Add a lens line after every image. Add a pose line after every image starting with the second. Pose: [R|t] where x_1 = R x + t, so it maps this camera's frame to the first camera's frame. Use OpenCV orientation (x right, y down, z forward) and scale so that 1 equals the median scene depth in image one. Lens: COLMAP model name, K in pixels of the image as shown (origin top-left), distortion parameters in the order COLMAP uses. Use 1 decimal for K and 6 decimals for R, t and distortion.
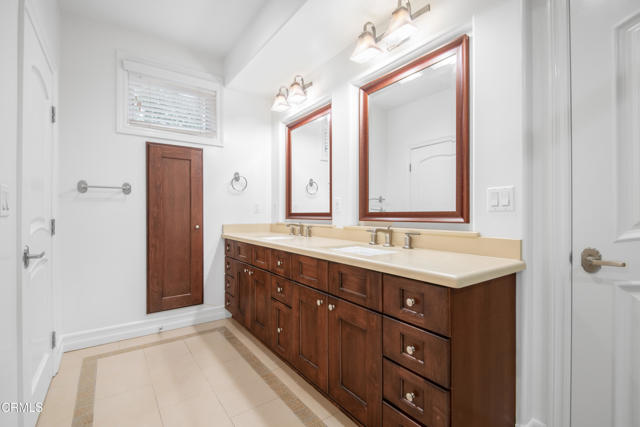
lens RADIAL K [[302.0, 0, 320.0], [0, 302.0, 213.5], [0, 0, 1]] dist [0.001519, 0.000133]
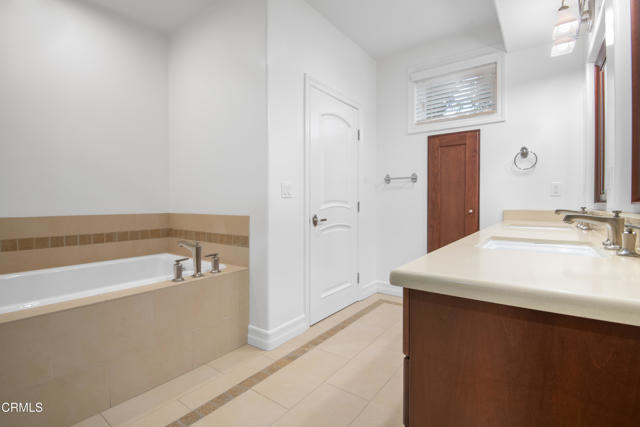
lens RADIAL K [[296.0, 0, 314.9], [0, 296.0, 212.8], [0, 0, 1]] dist [0.000054, -0.023878]
pose [[0.300292, 0.036307, -0.953156, 0.373315], [0.002902, 0.999236, 0.038977, 0.010572], [0.953843, -0.014470, 0.299957, 0.237603]]
